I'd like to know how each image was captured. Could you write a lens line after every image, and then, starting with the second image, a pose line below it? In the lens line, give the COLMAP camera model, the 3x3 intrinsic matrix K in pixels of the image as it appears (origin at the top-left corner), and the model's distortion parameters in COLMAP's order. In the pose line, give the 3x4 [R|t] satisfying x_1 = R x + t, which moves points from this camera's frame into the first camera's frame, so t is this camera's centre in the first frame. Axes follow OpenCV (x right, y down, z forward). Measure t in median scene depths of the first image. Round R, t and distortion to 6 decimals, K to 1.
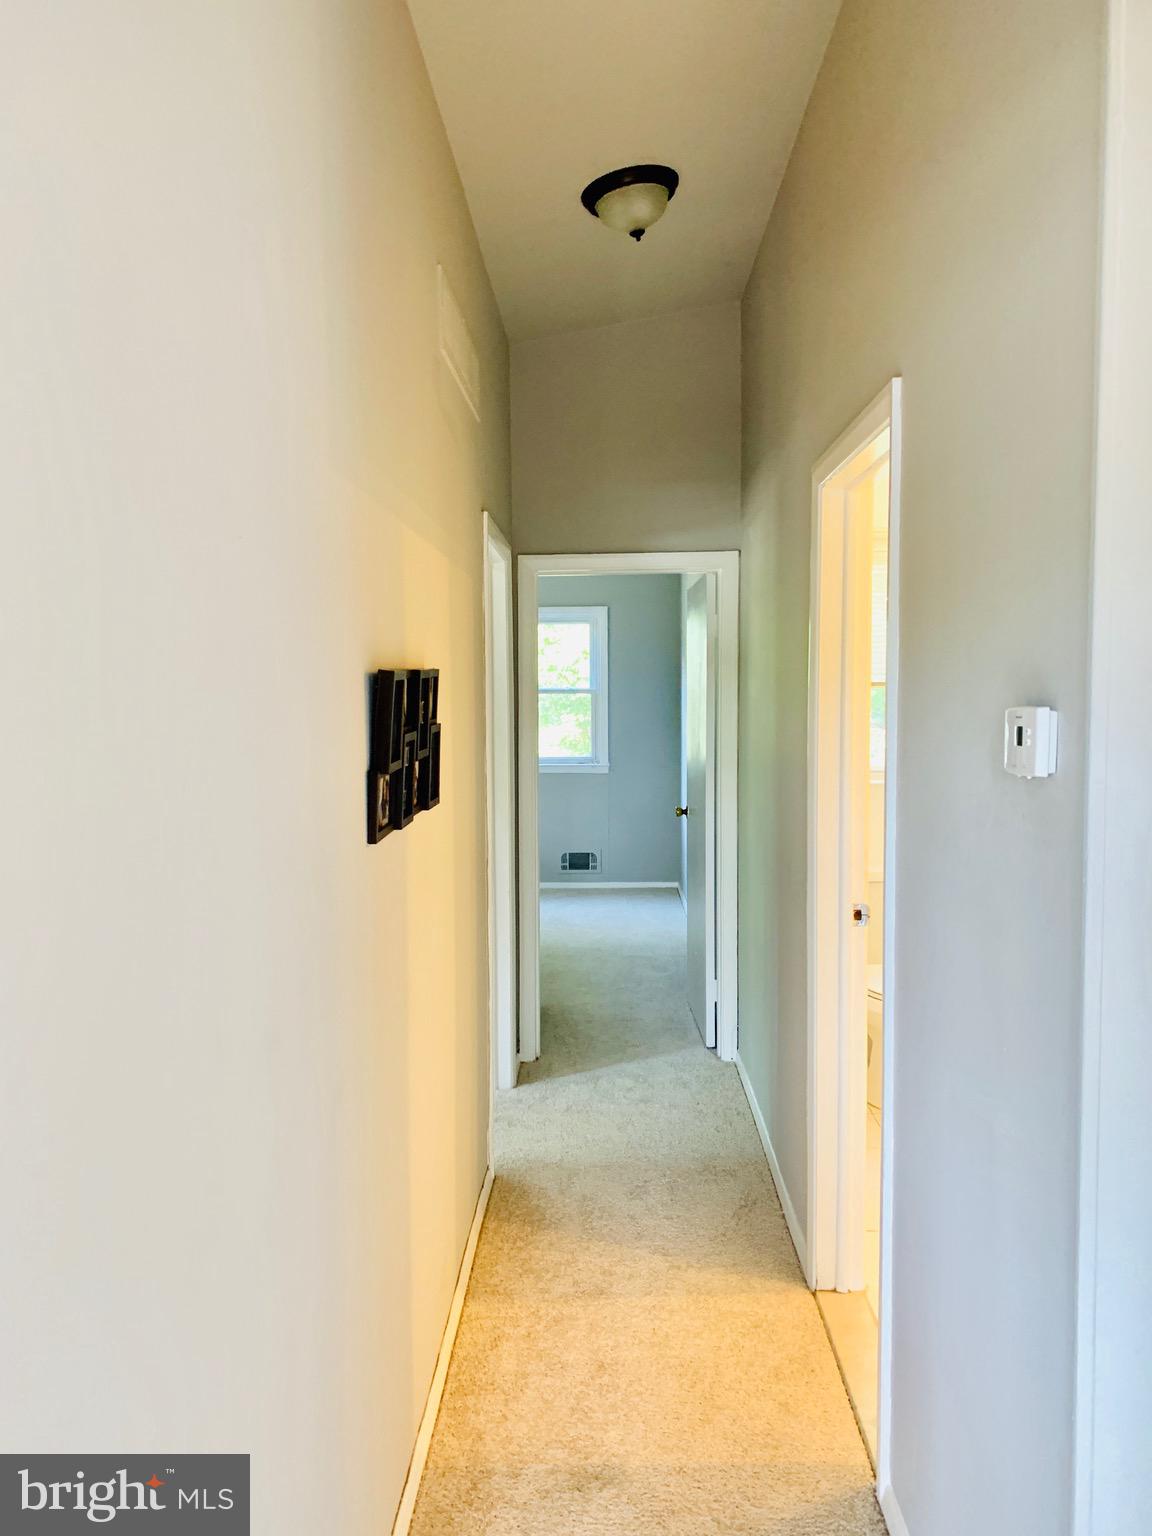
lens RADIAL K [[1185.4, 0, 570.4], [0, 1185.4, 780.9], [0, 0, 1]] dist [0.048388, -0.050100]
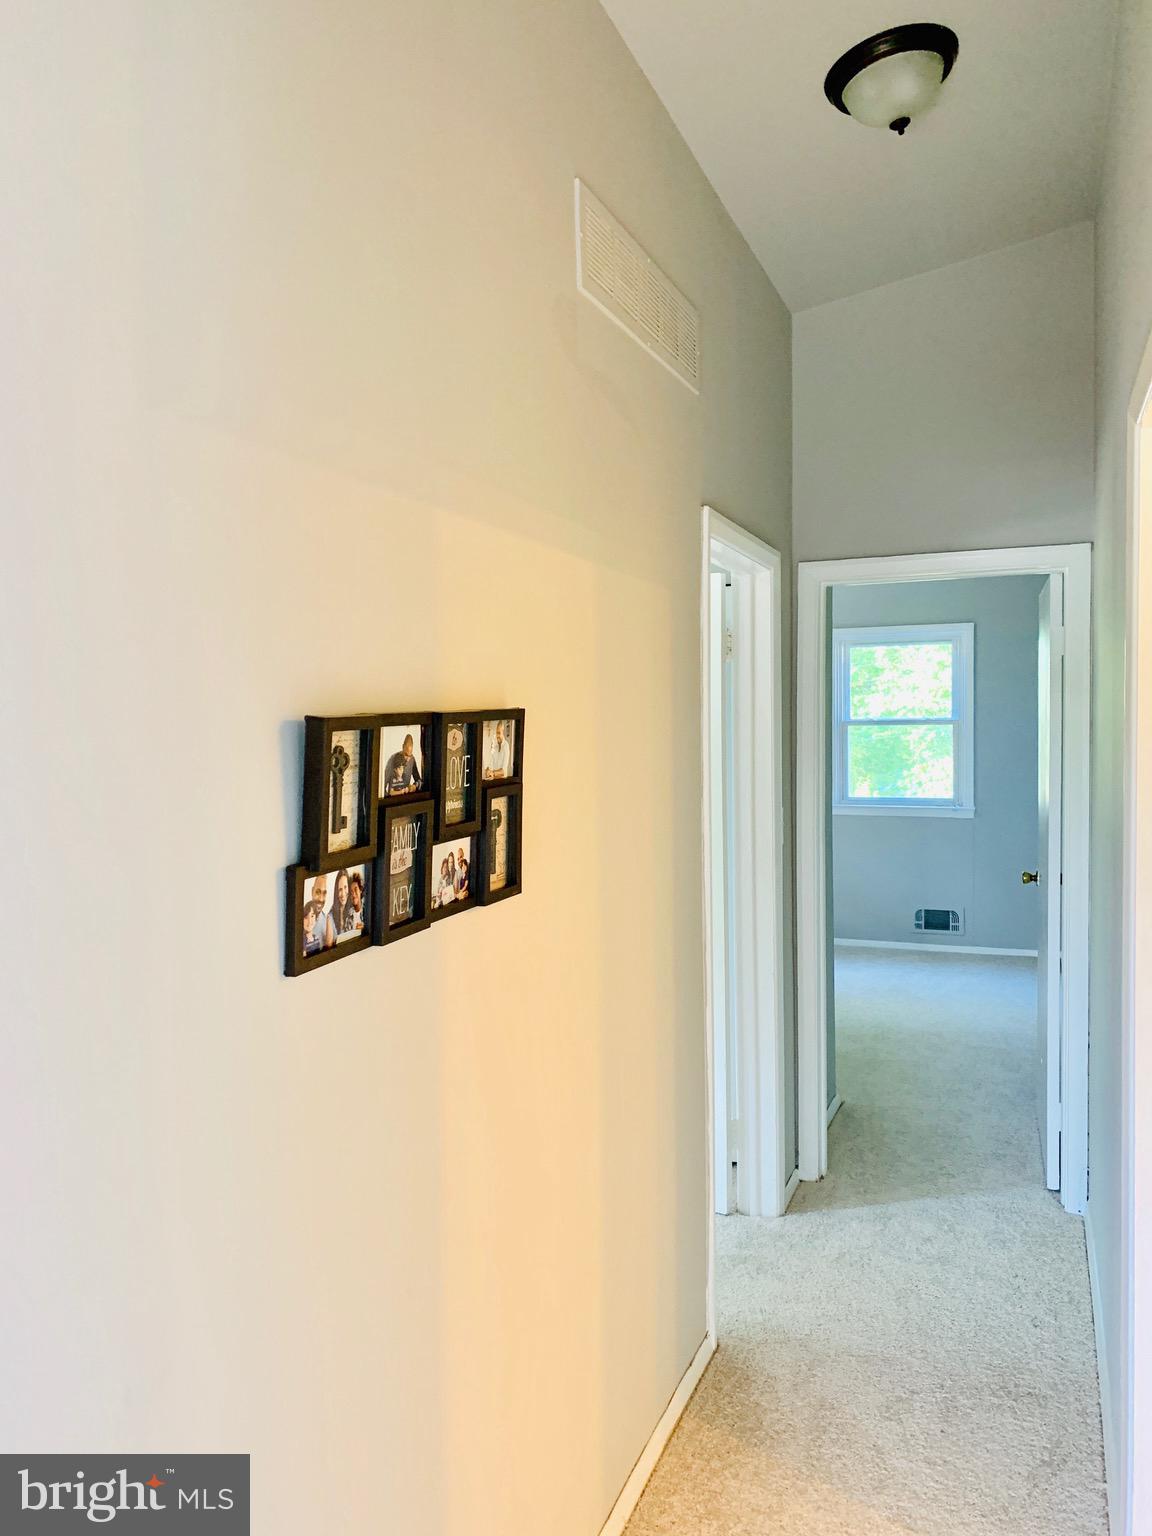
lens RADIAL K [[1185.4, 0, 576.9], [0, 1185.4, 776.0], [0, 0, 1]] dist [0.048388, -0.050100]
pose [[0.942842, 0.007906, -0.333147, 0.094014], [-0.017183, 0.999542, -0.024910, -0.020285], [0.332797, 0.029210, 0.942546, 0.184267]]
